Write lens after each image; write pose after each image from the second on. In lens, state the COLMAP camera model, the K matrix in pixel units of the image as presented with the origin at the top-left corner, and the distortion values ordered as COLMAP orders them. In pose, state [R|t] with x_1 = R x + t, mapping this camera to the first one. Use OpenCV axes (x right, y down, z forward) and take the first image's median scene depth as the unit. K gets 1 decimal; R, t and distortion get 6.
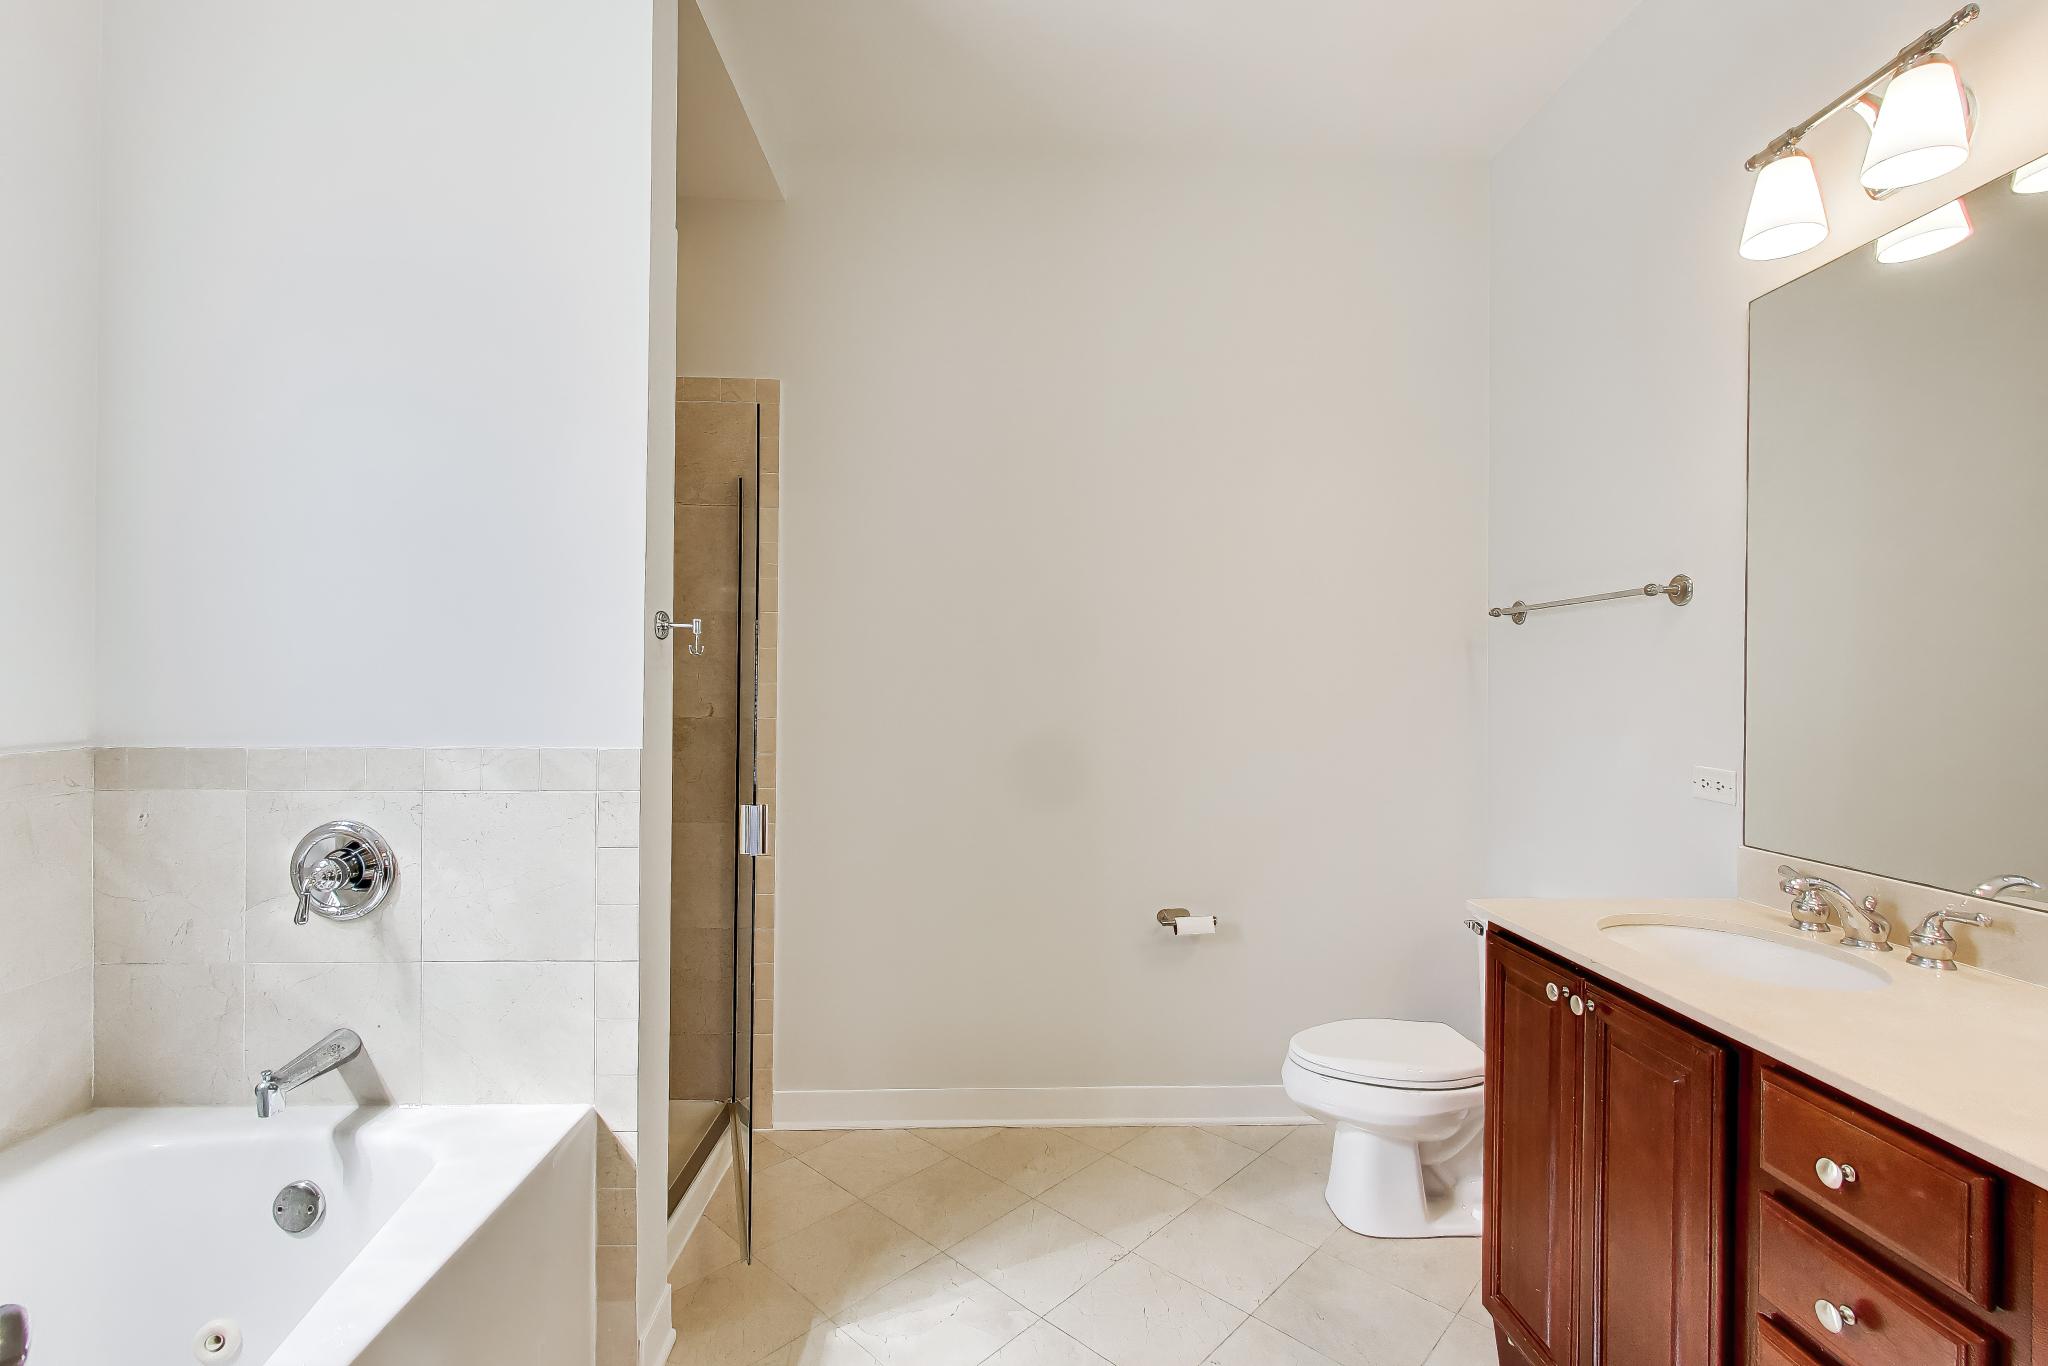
lens RADIAL K [[740.1, 0, 1021.6], [0, 740.1, 682.3], [0, 0, 1]] dist [-0.000077, -0.000071]
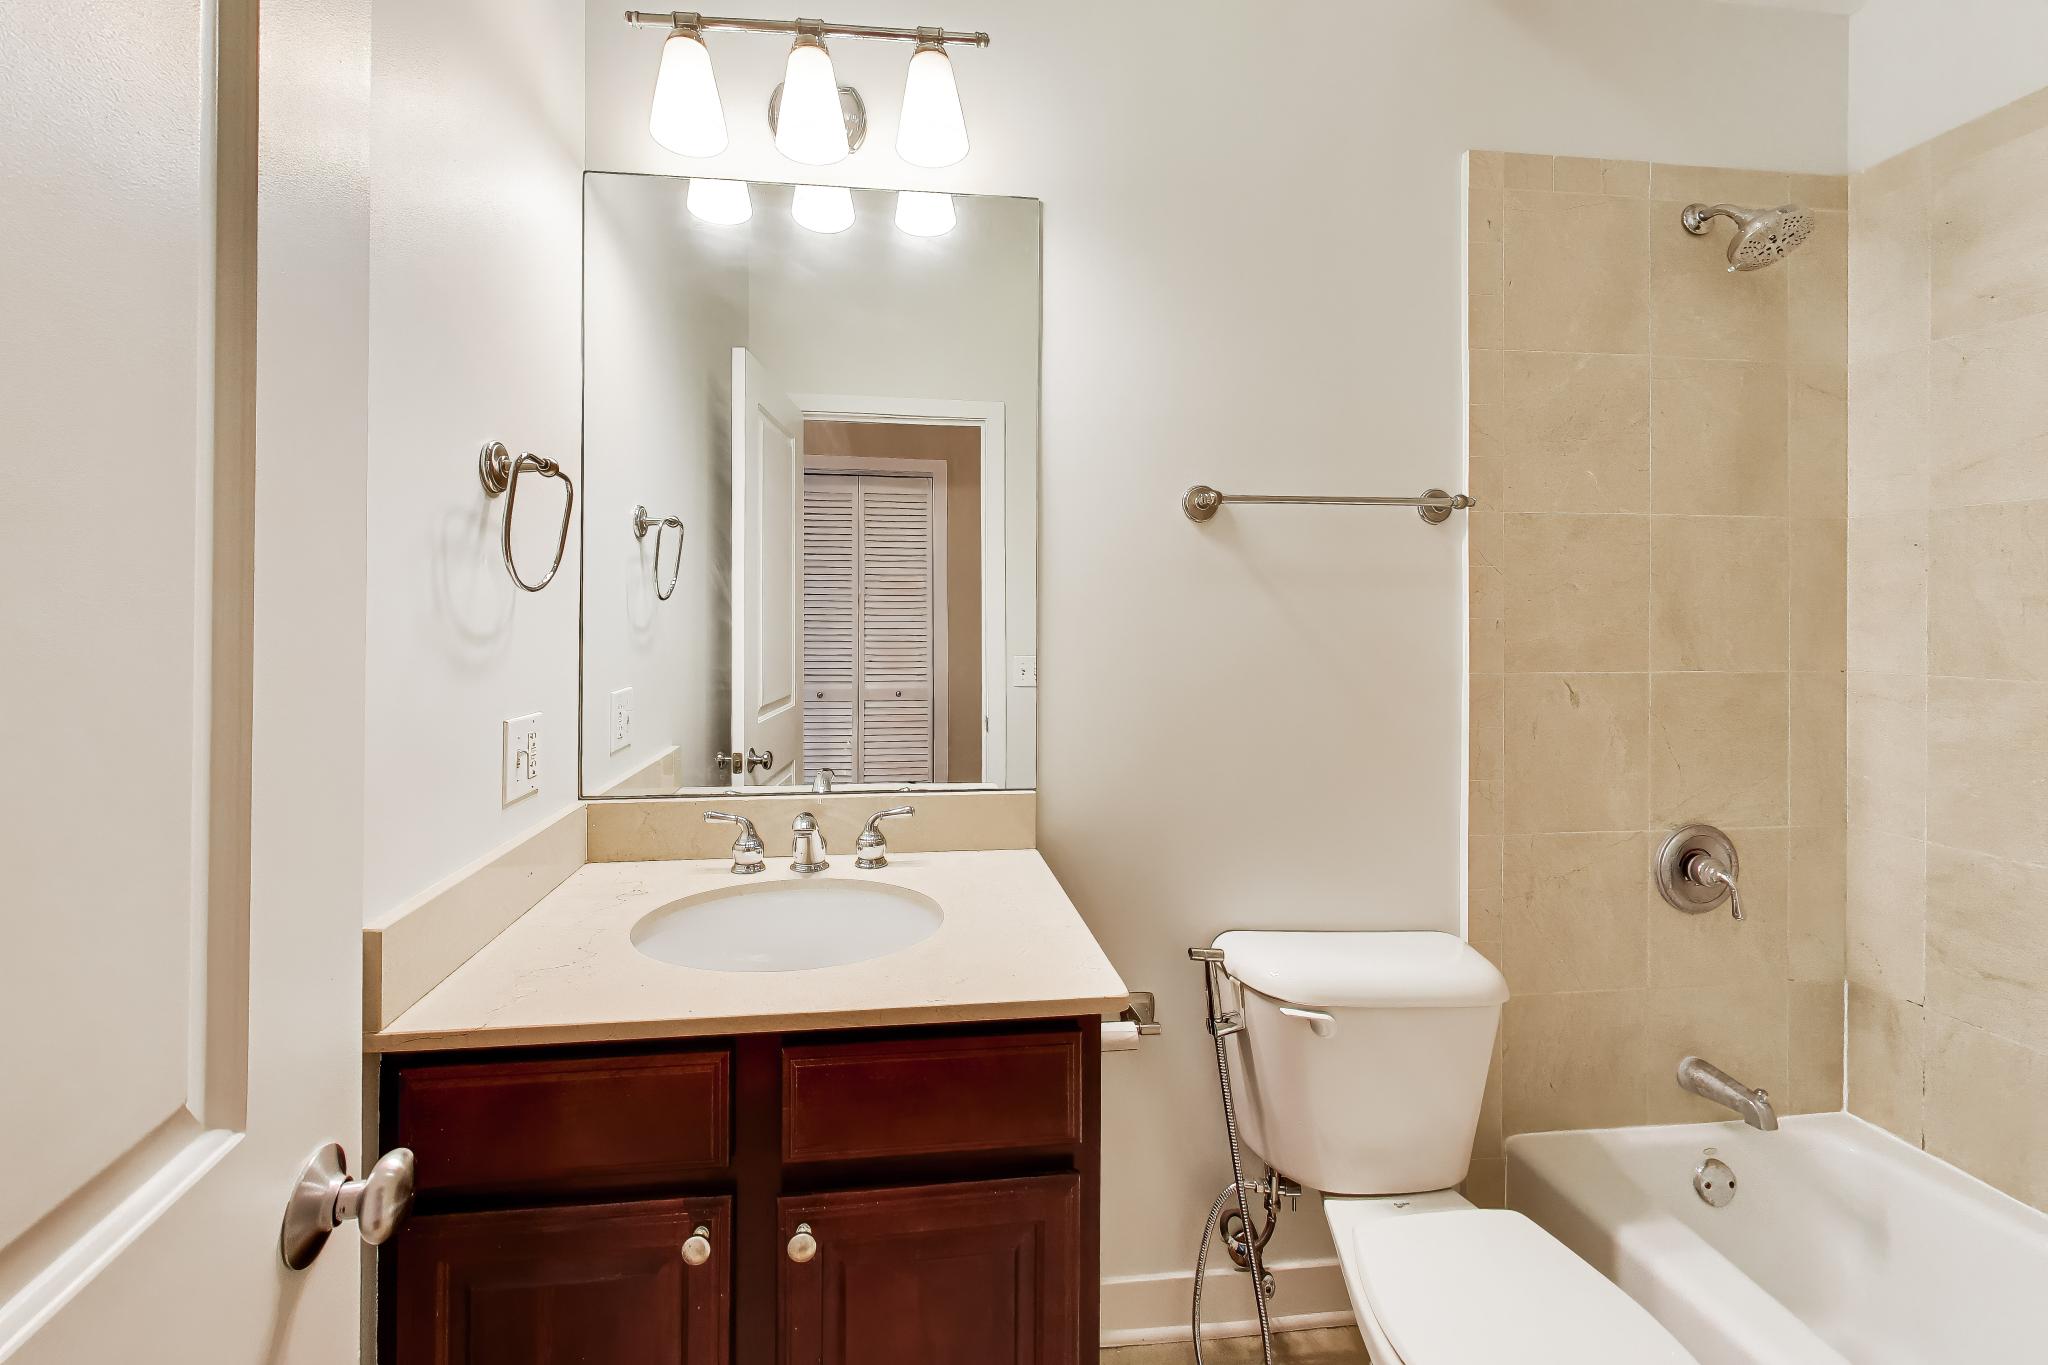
lens RADIAL K [[844.5, 0, 1024.5], [0, 844.5, 618.5], [0, 0, 1]] dist [0.000131, 0.000005]
pose [[-0.059828, 0.000449, 0.998209, -0.041316], [0.000903, 1.000000, -0.000396, 0.004882], [-0.998208, 0.000877, -0.059829, 0.877736]]
